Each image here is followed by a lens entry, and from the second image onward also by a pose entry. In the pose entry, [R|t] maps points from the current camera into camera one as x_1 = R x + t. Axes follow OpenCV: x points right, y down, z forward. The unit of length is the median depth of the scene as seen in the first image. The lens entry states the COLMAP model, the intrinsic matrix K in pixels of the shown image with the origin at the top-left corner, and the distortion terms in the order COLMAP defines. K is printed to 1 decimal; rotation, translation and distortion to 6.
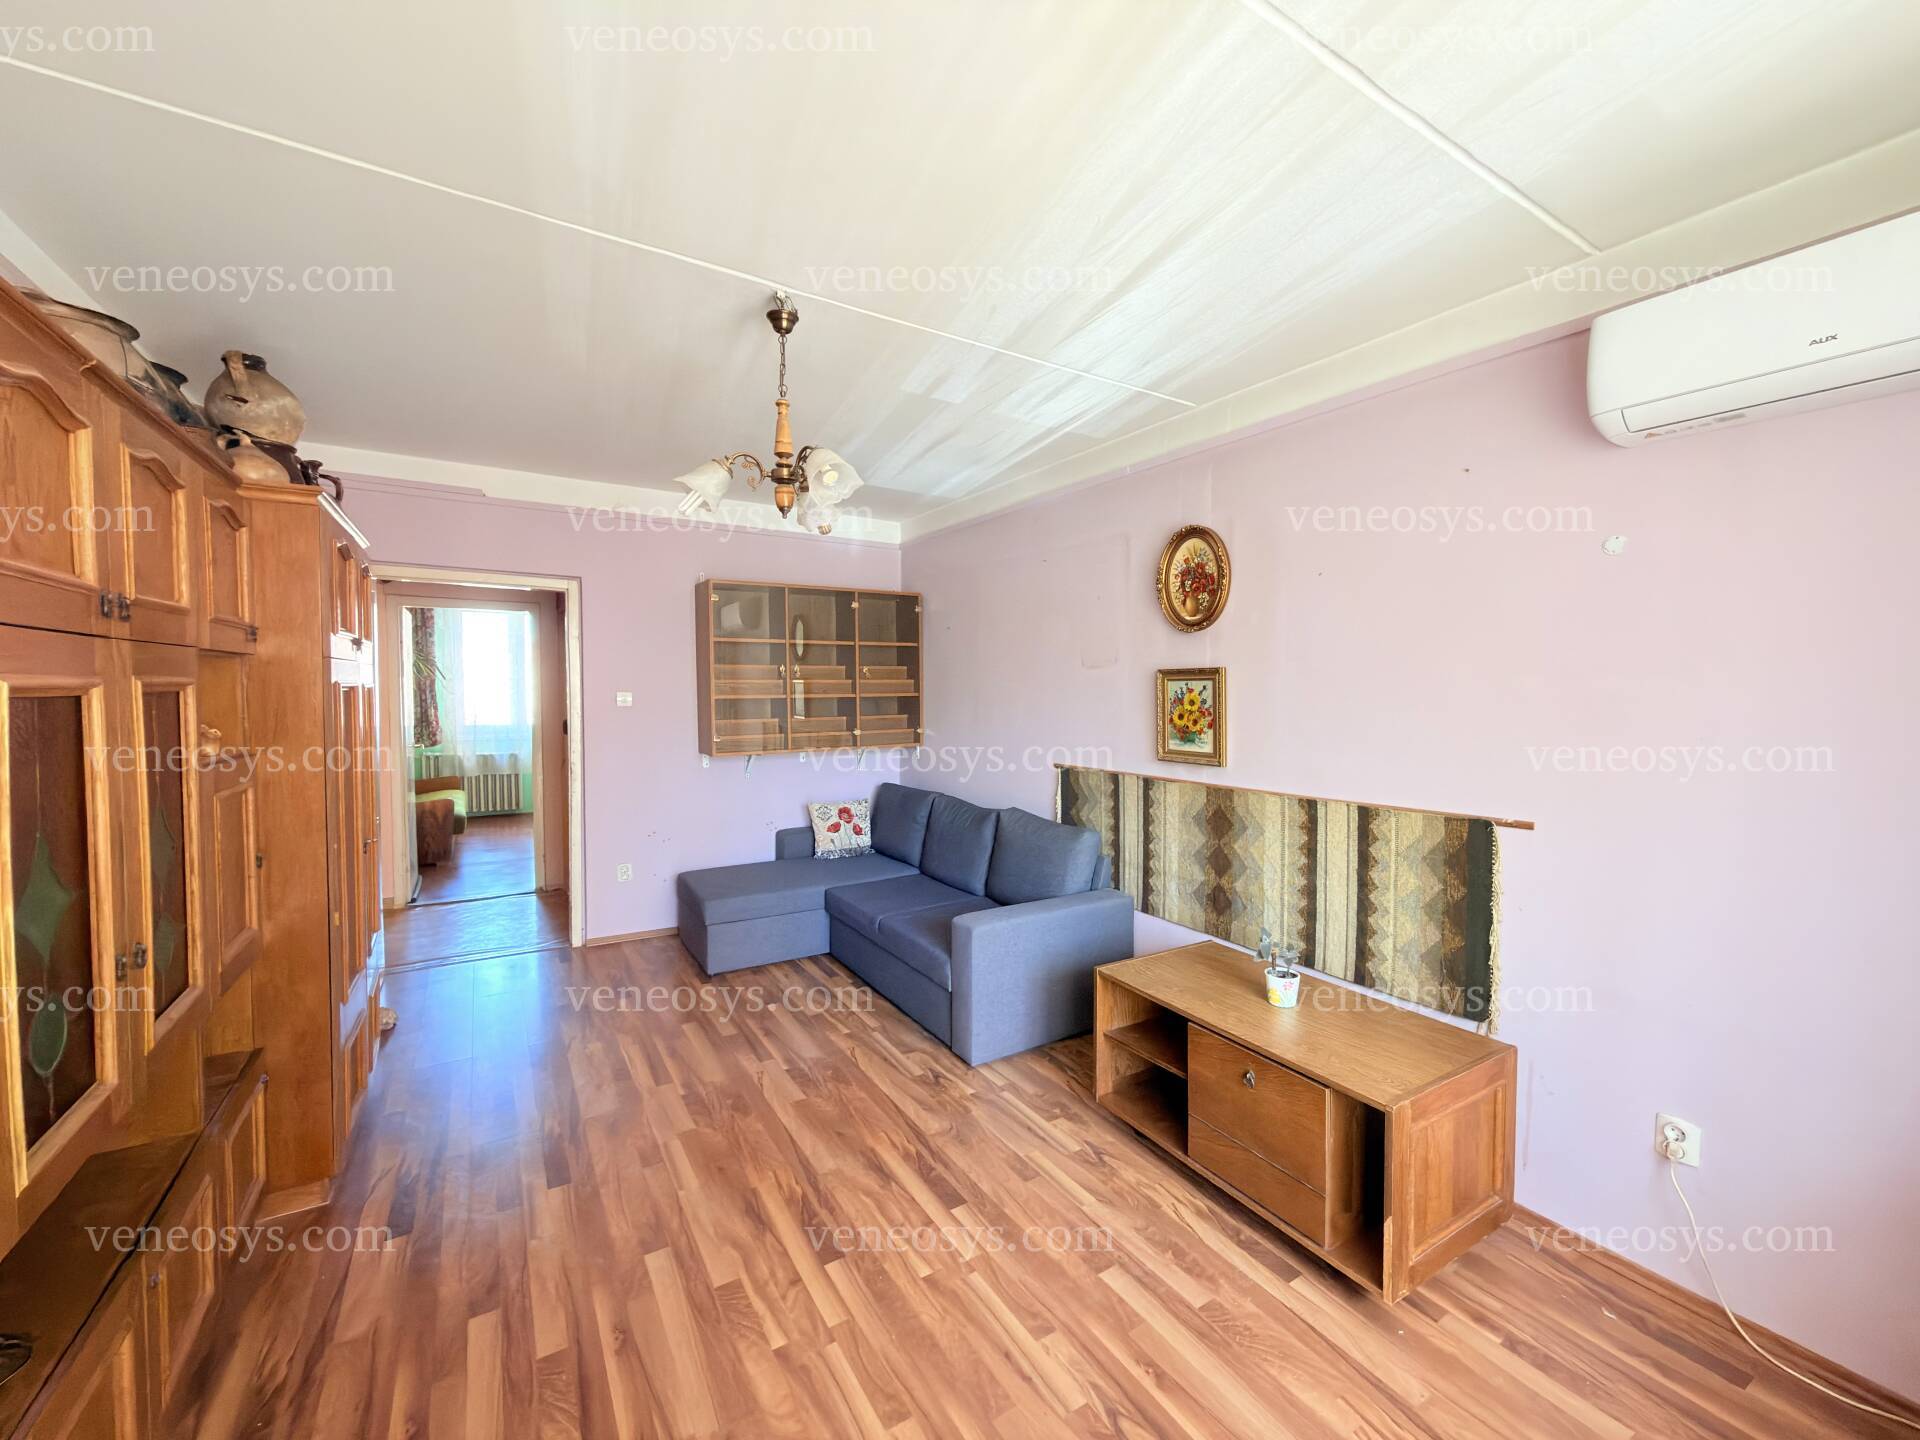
lens RADIAL K [[765.9, 0, 960.2], [0, 765.9, 721.9], [0, 0, 1]] dist [0.001559, 0.000380]
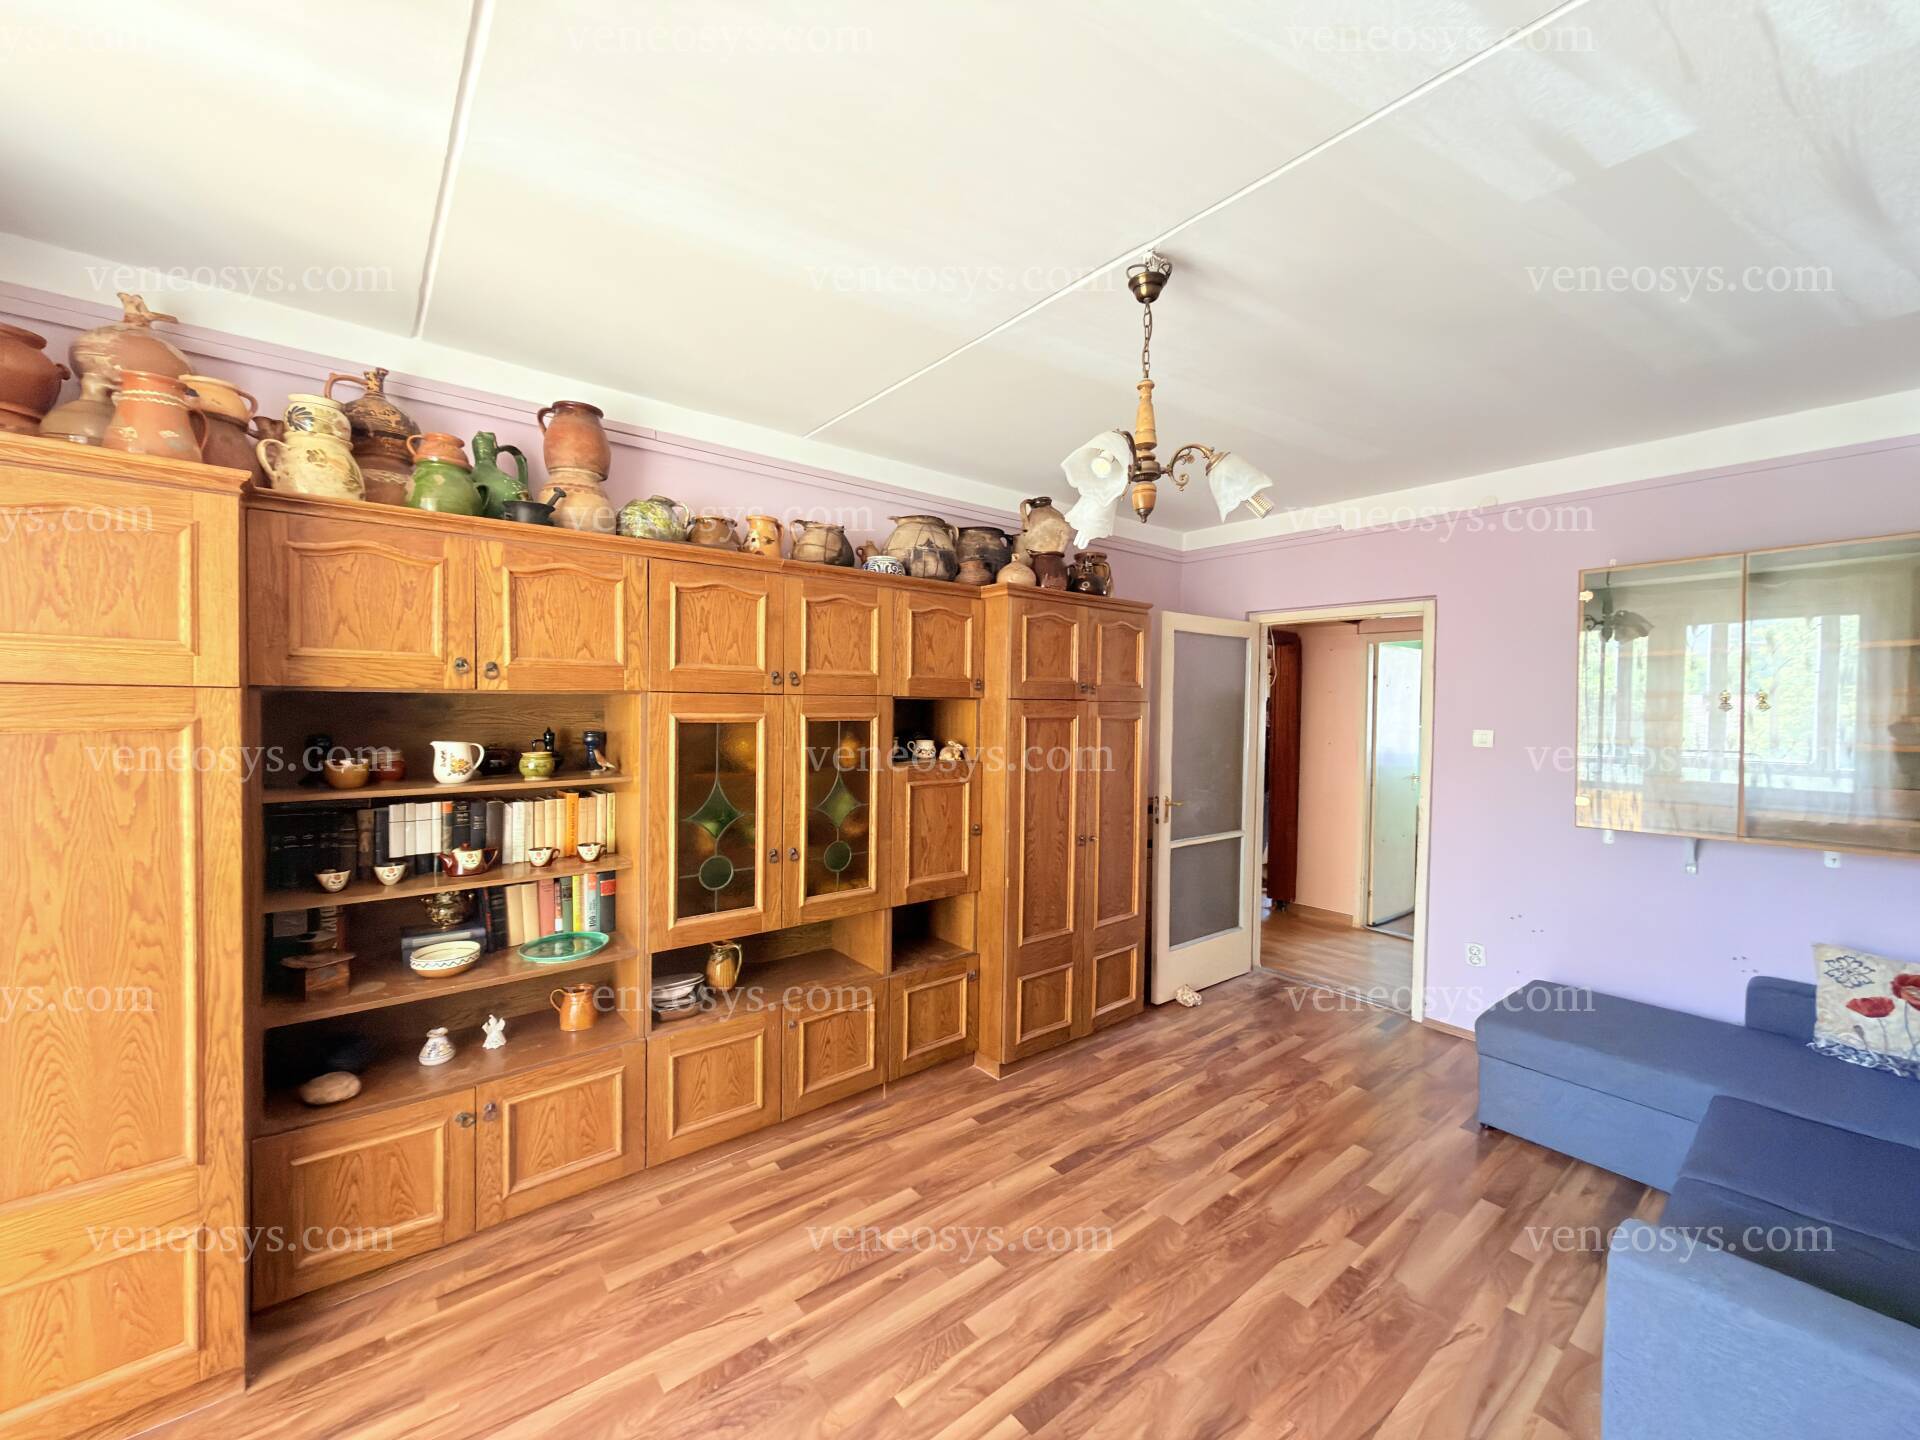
lens RADIAL K [[765.9, 0, 960.2], [0, 765.9, 721.9], [0, 0, 1]] dist [0.001559, 0.000380]
pose [[0.123781, 0.018656, -0.992134, 0.421602], [-0.053876, 0.998475, 0.012054, -0.037977], [0.990846, 0.051960, 0.124597, 0.528200]]
